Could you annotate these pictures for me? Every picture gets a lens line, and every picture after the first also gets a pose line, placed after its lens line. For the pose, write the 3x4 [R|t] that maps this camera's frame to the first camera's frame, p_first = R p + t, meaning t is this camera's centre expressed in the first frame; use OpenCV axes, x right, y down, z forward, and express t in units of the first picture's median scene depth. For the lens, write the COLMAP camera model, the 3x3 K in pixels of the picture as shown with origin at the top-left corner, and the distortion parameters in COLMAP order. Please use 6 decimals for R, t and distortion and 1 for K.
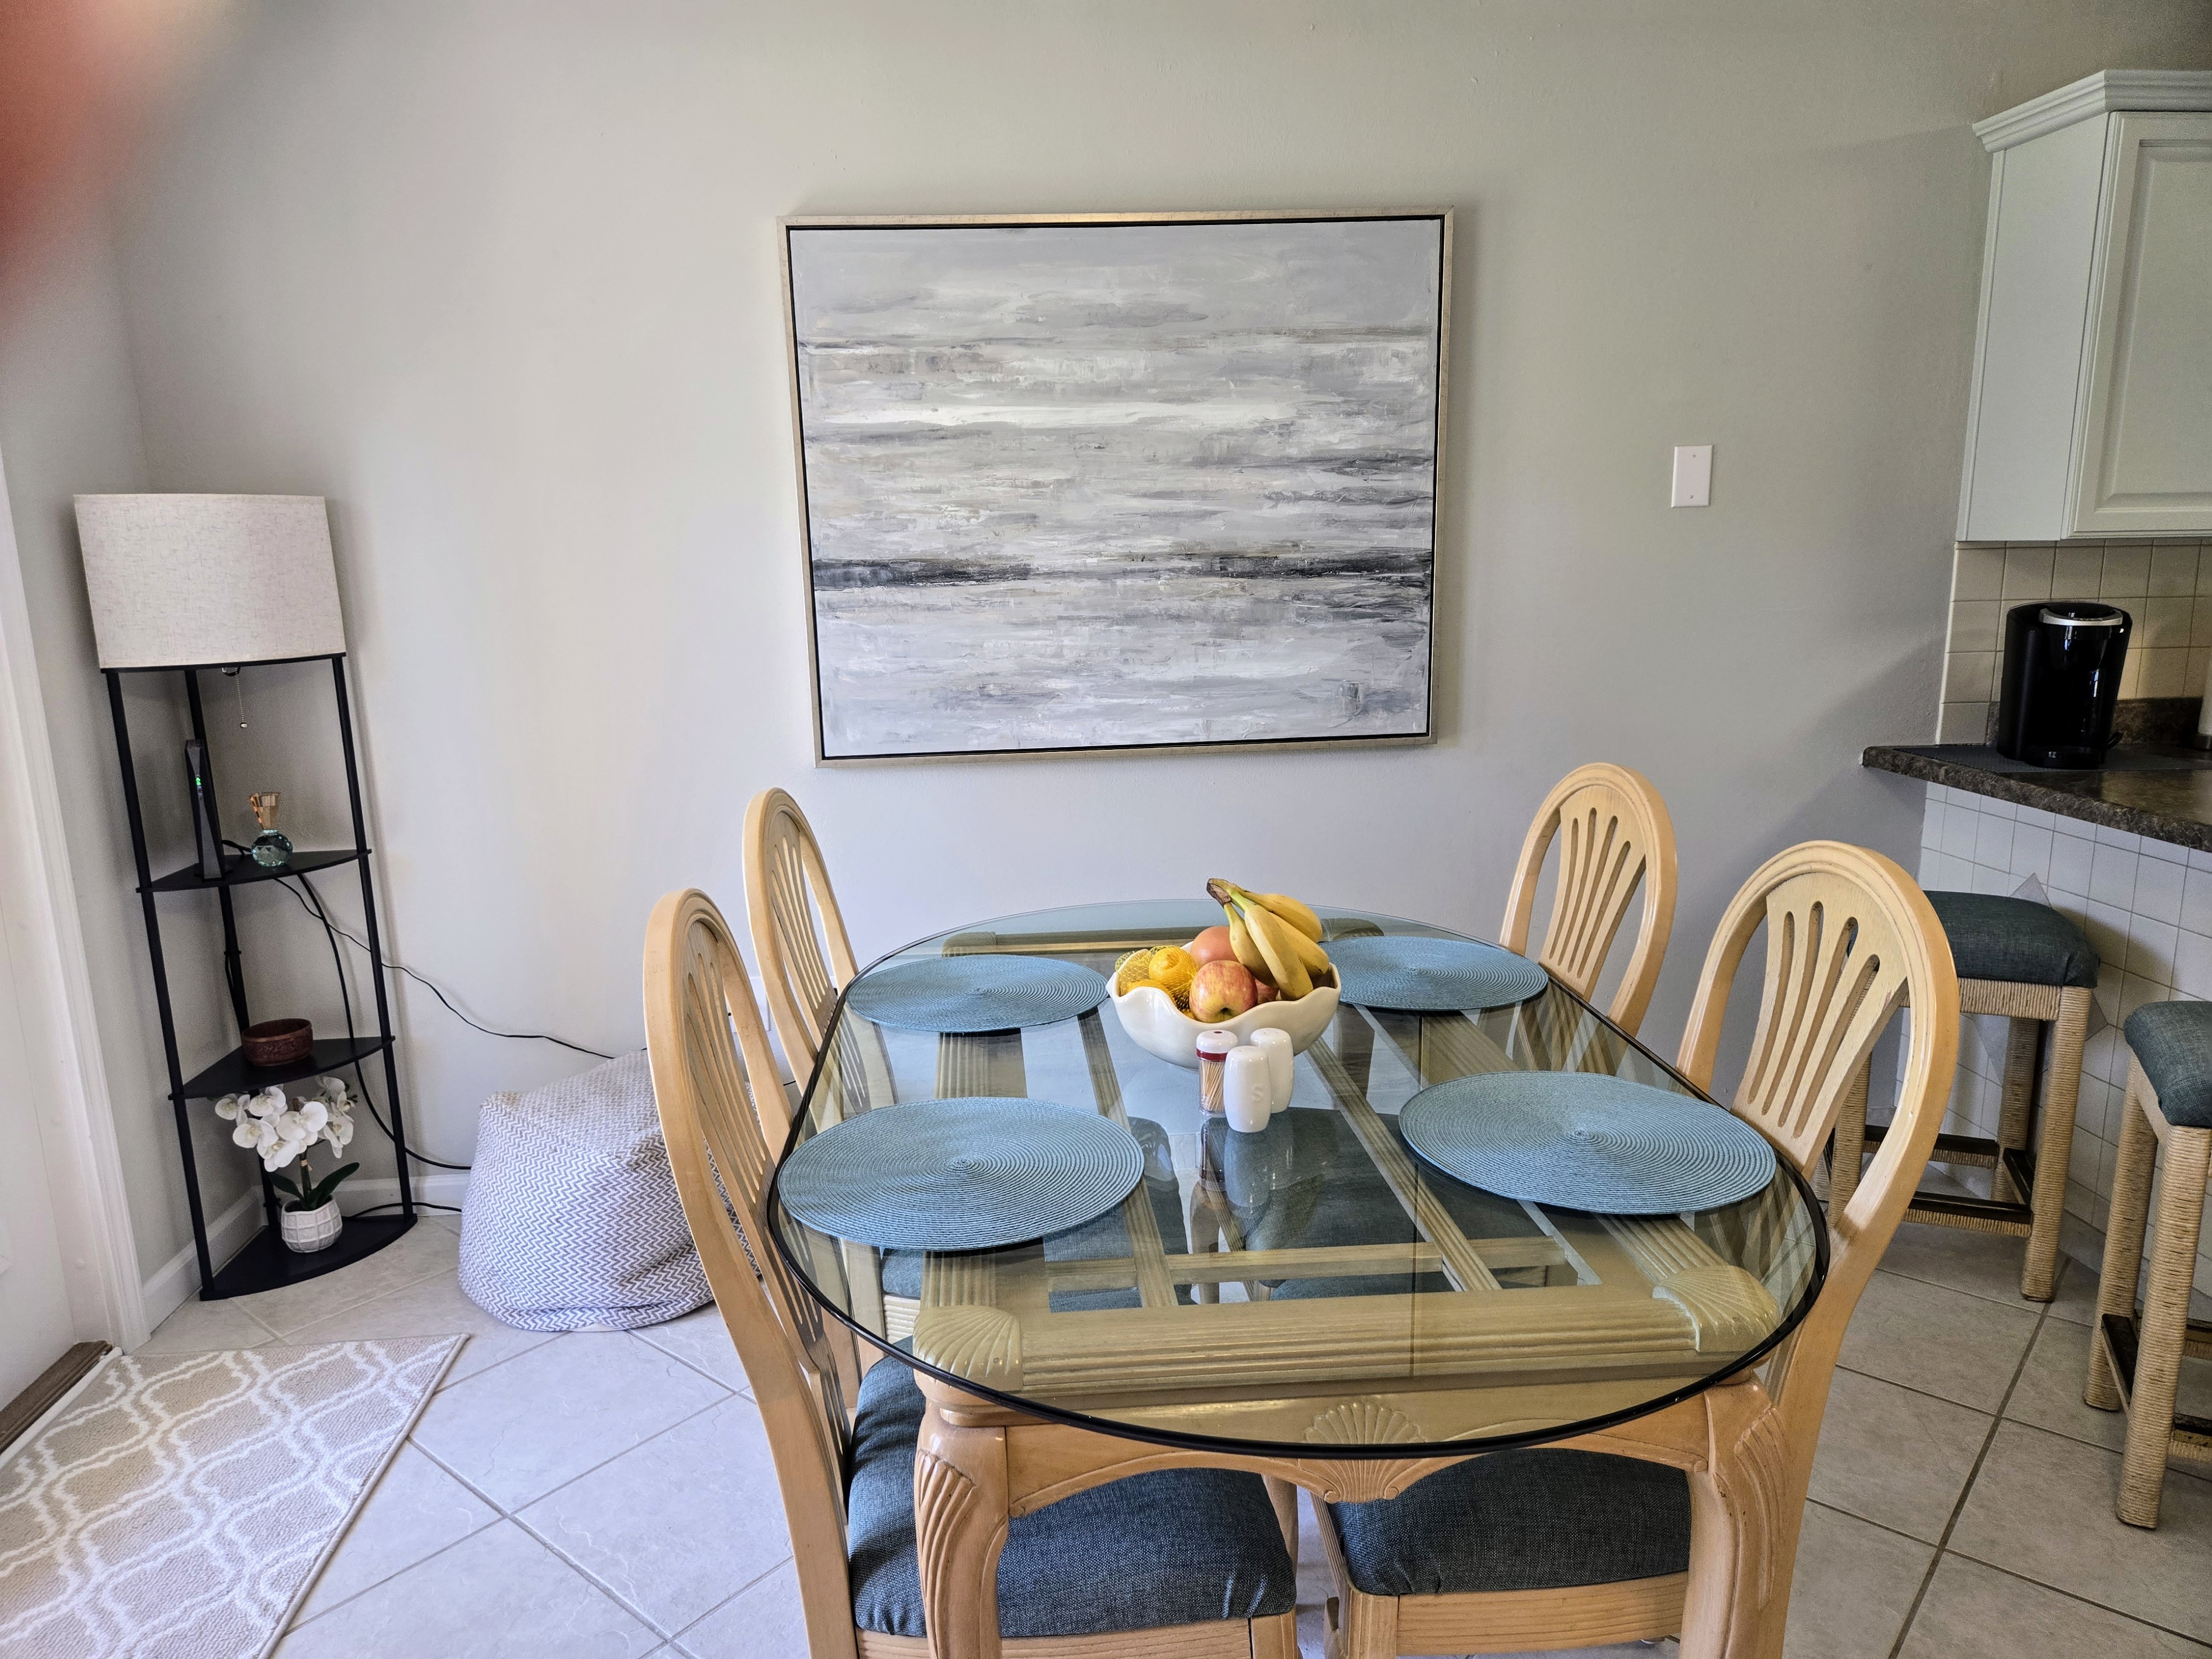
lens RADIAL K [[1486.6, 0, 1099.6], [0, 1486.6, 845.7], [0, 0, 1]] dist [0.073348, -0.062076]
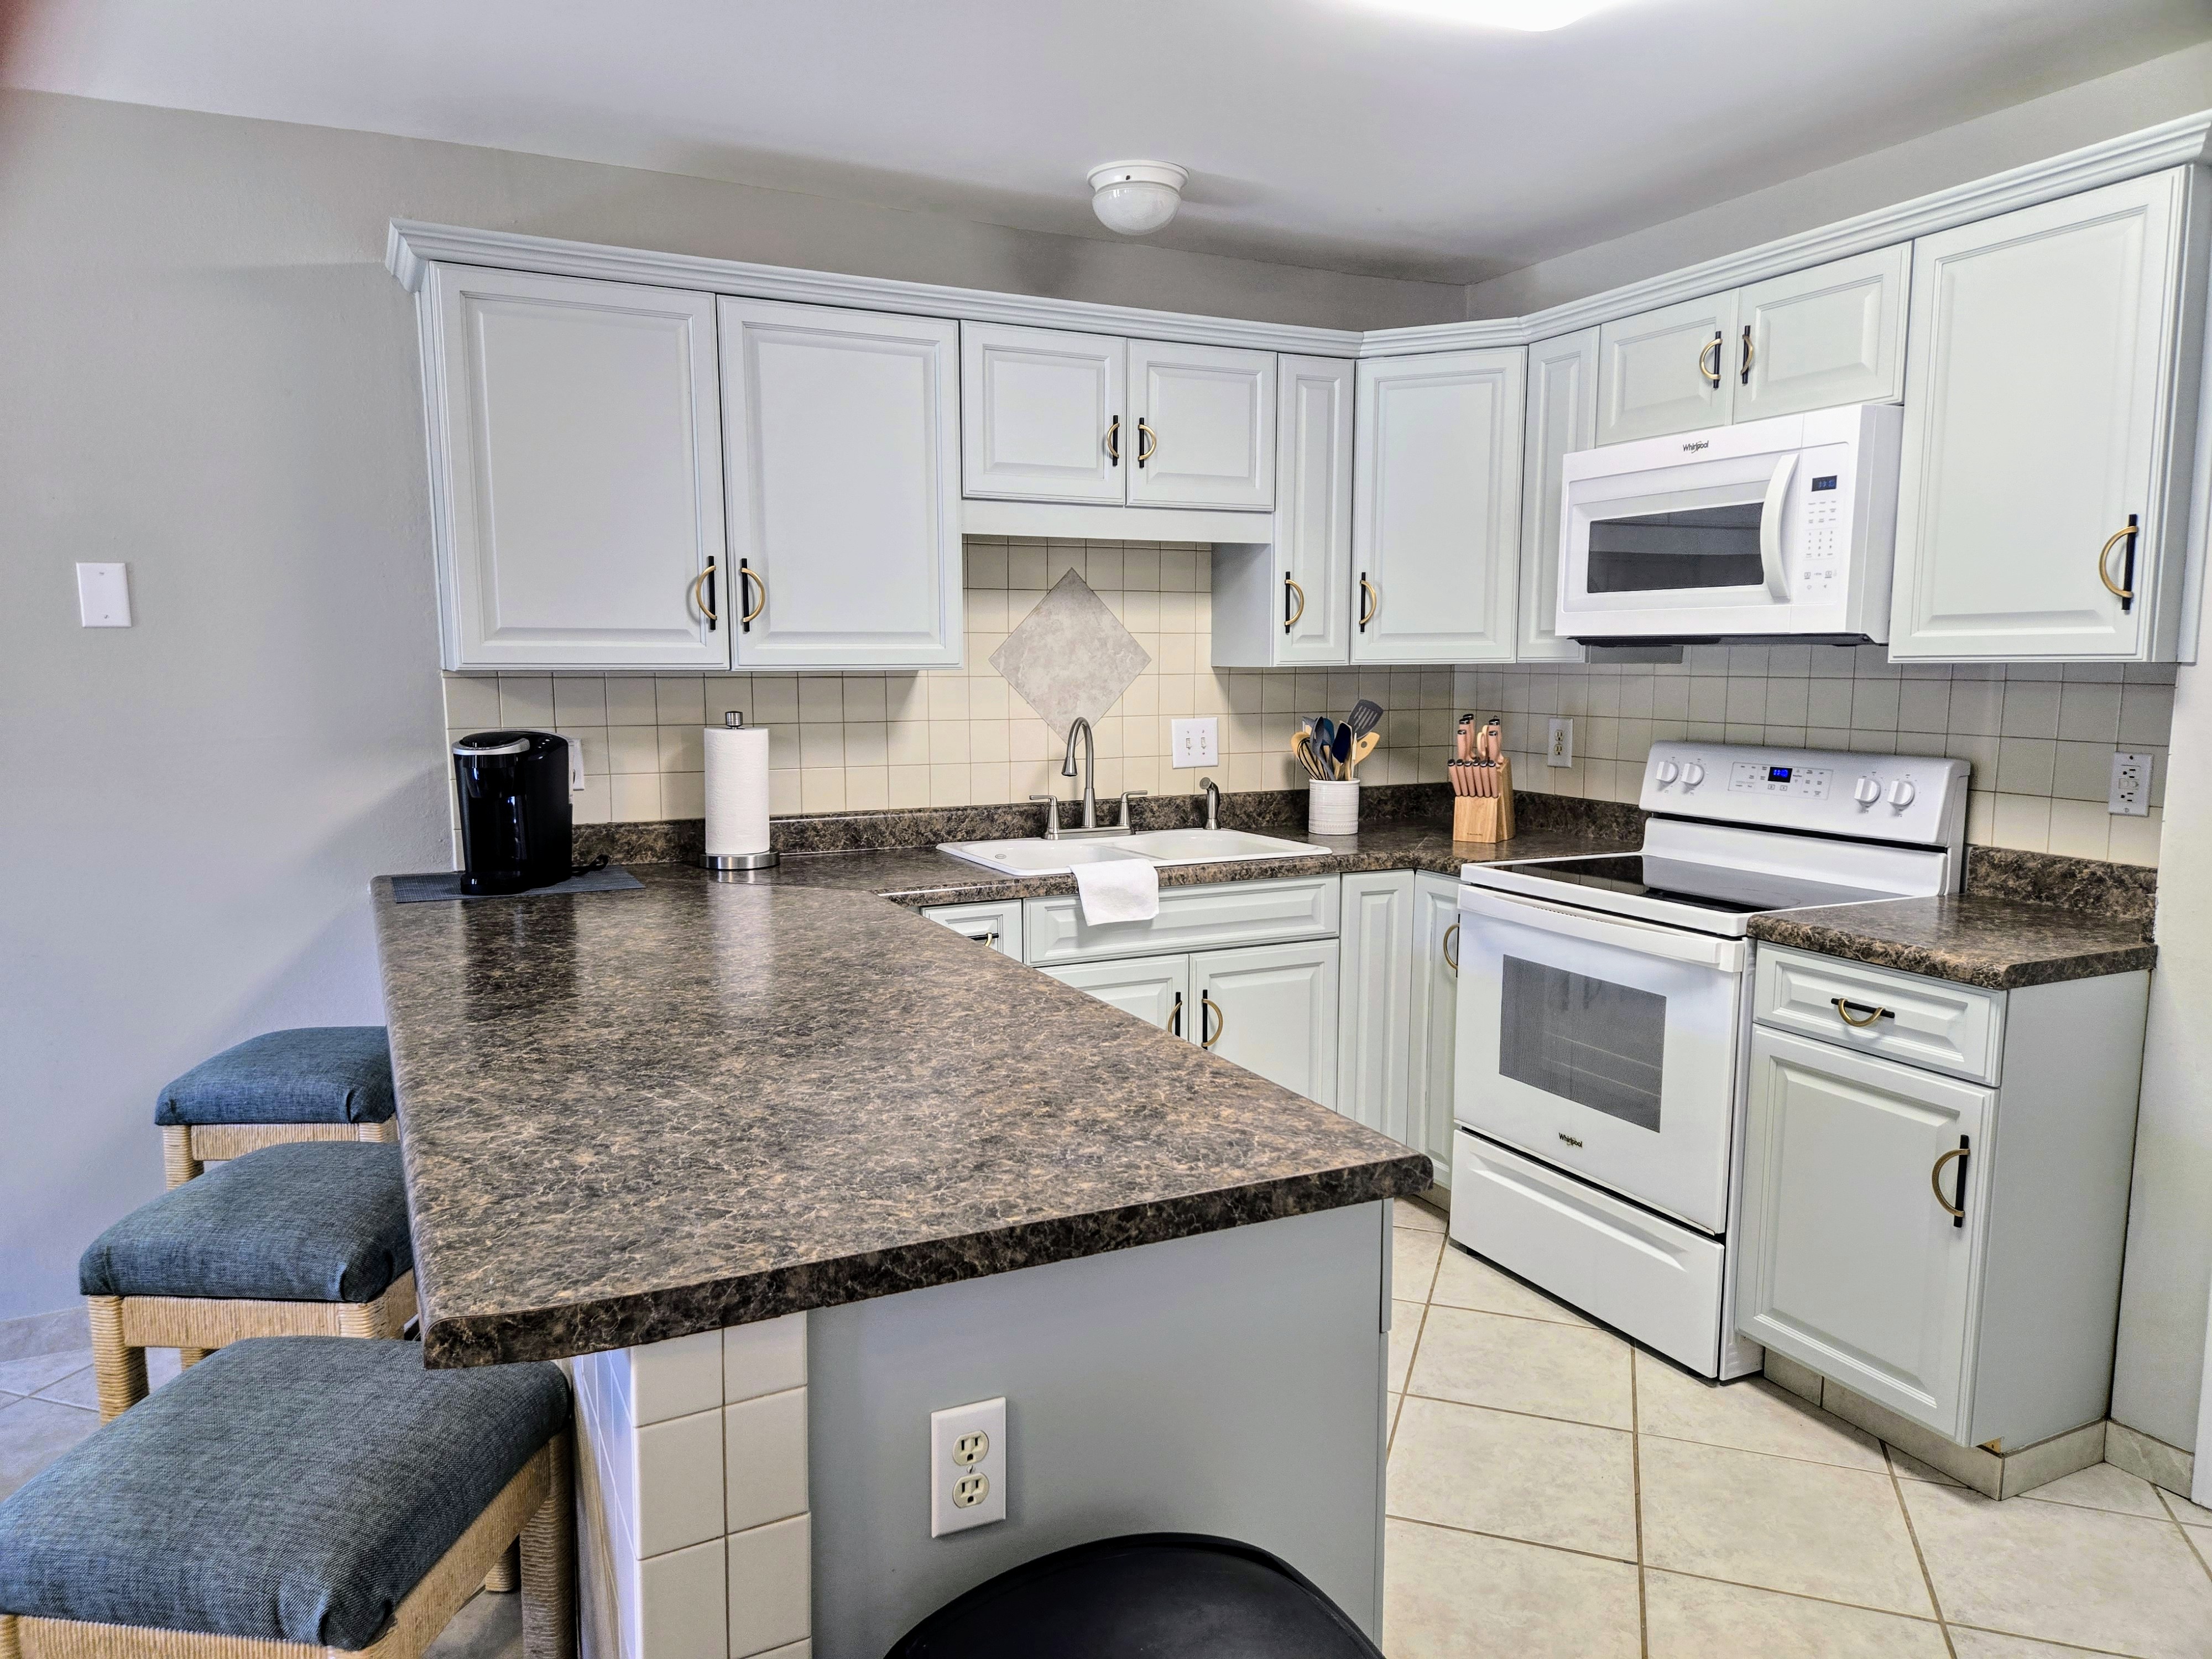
lens RADIAL K [[1473.1, 0, 1081.9], [0, 1473.1, 836.7], [0, 0, 1]] dist [0.084742, -0.083671]
pose [[0.928628, -0.030196, 0.369782, 0.619720], [0.059374, 0.995932, -0.067777, 0.001803], [-0.366231, 0.084895, 0.926643, -0.069093]]
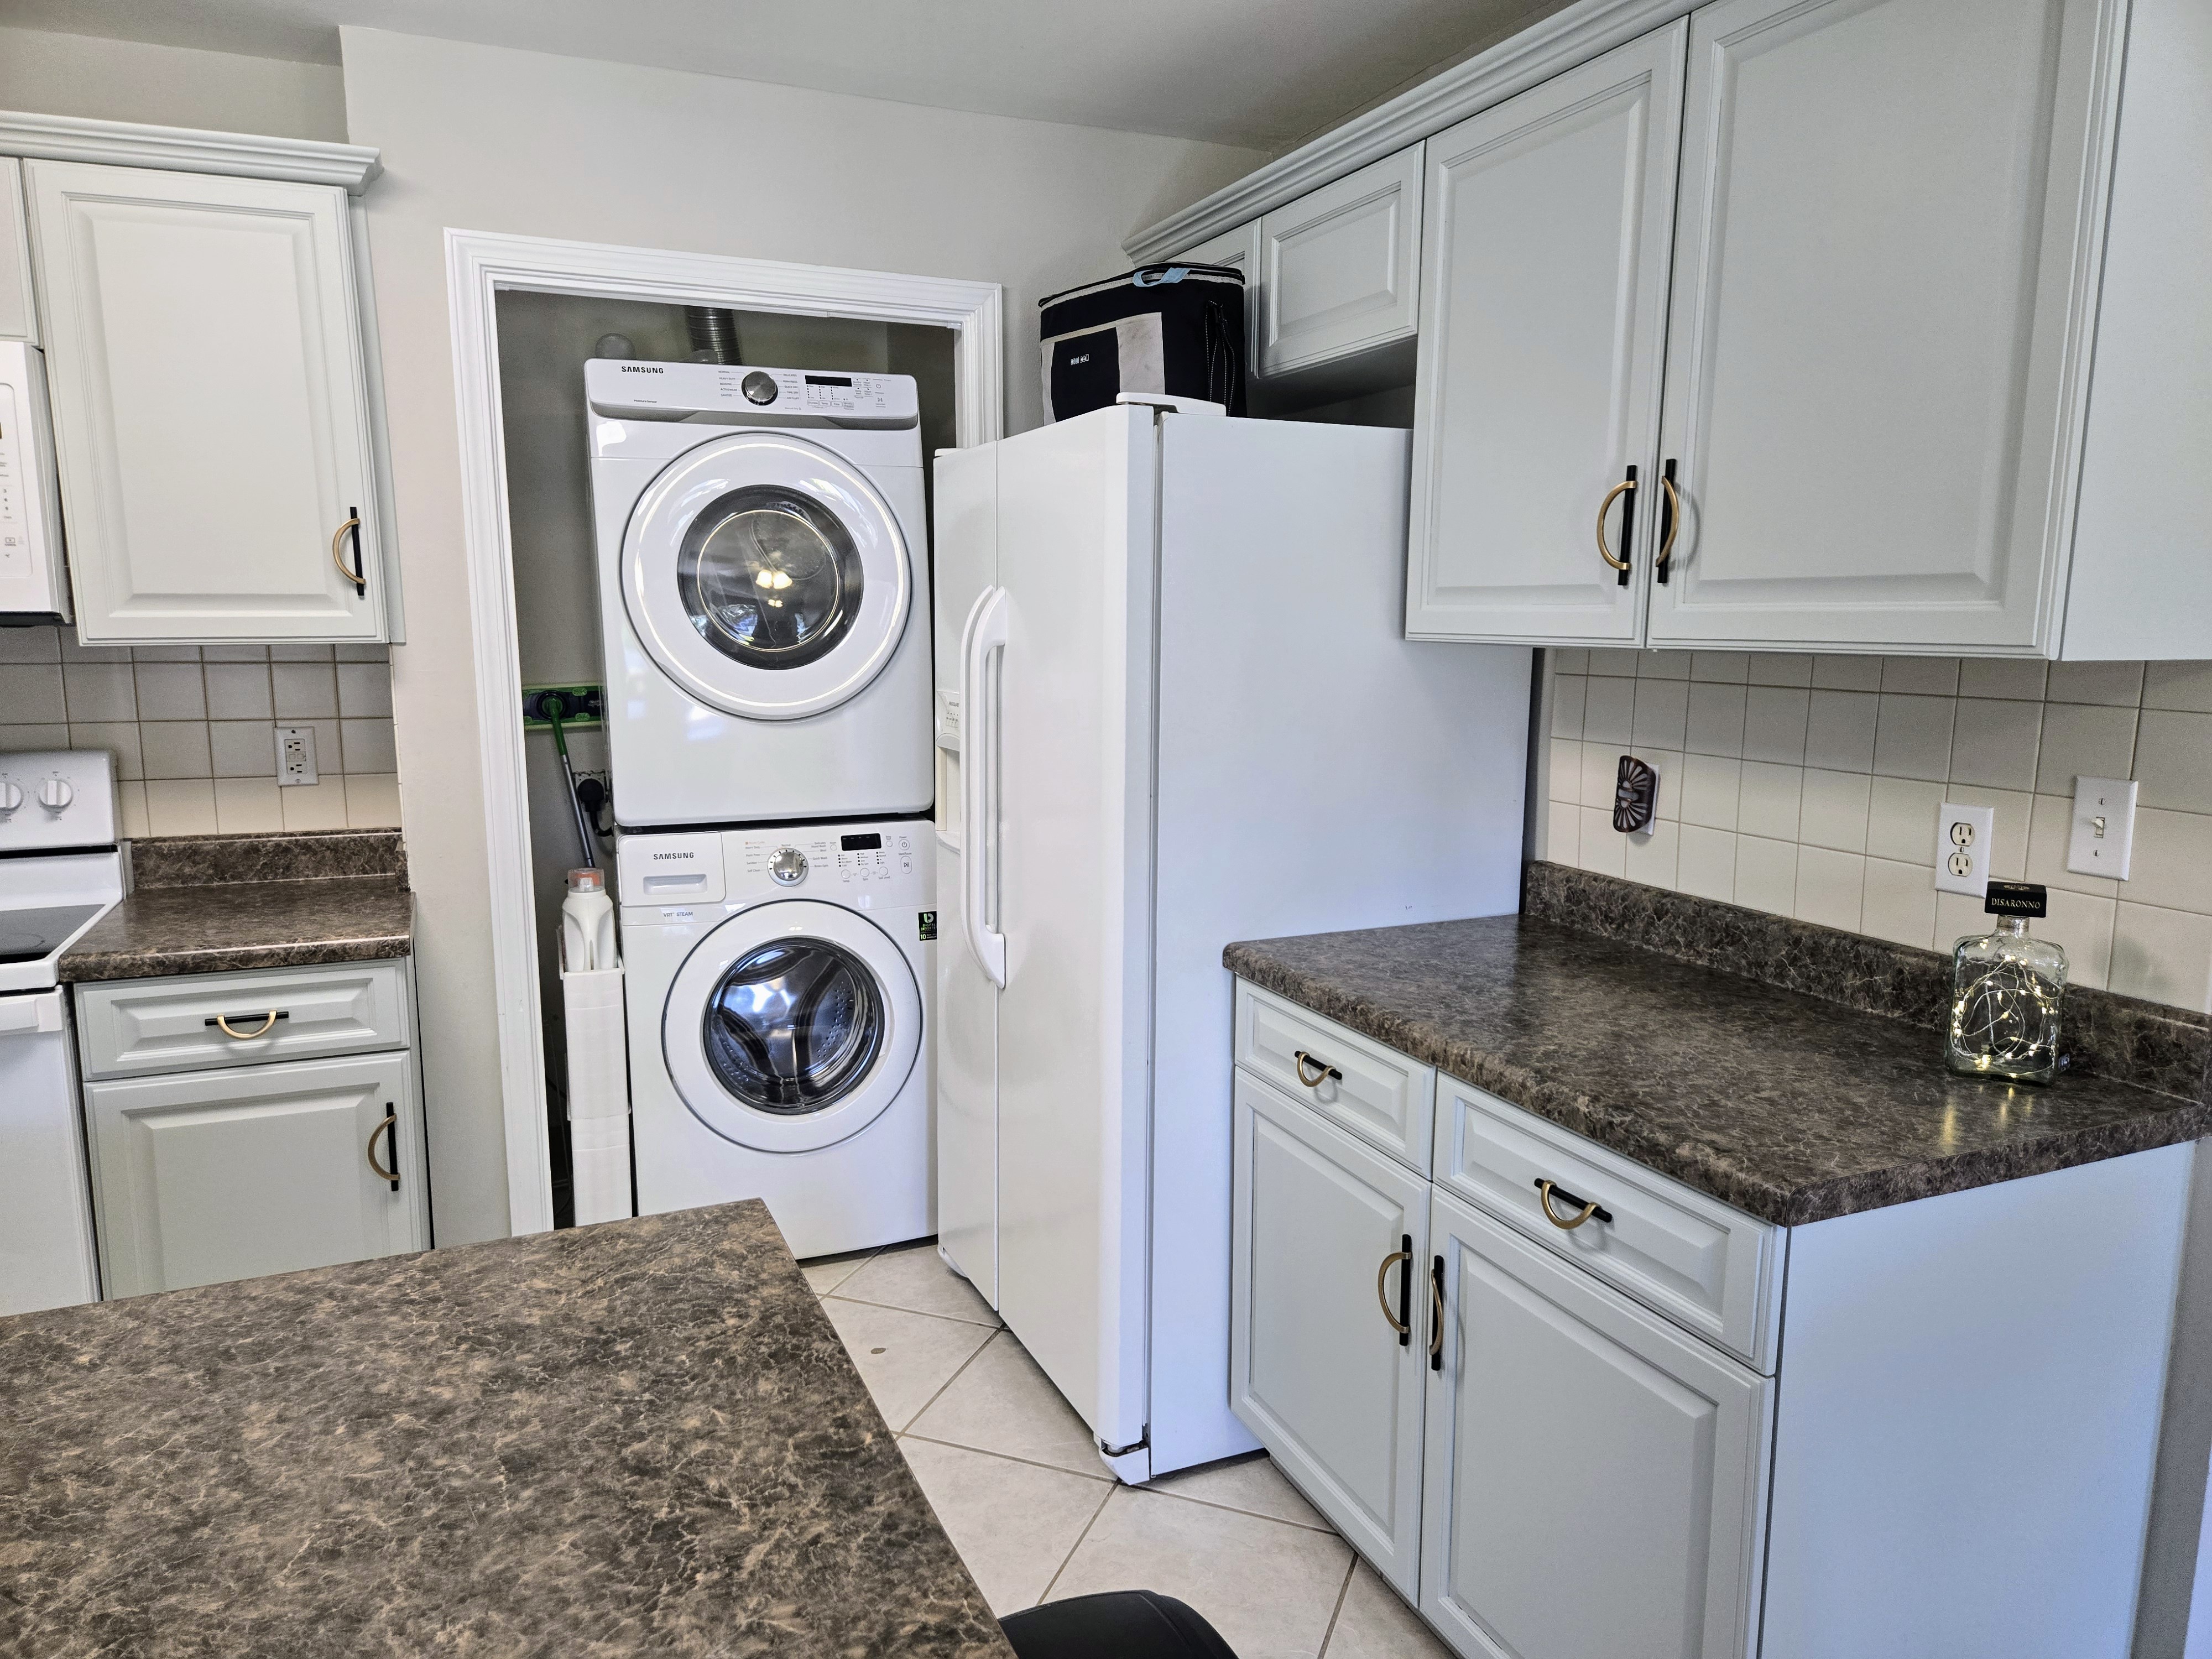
lens RADIAL K [[1486.6, 0, 1099.6], [0, 1486.6, 845.7], [0, 0, 1]] dist [0.073348, -0.062076]
pose [[-0.335429, -0.129144, 0.933171, 0.460019], [0.192684, 0.960213, 0.202147, -0.093081], [-0.922150, 0.247613, -0.297200, 0.354038]]
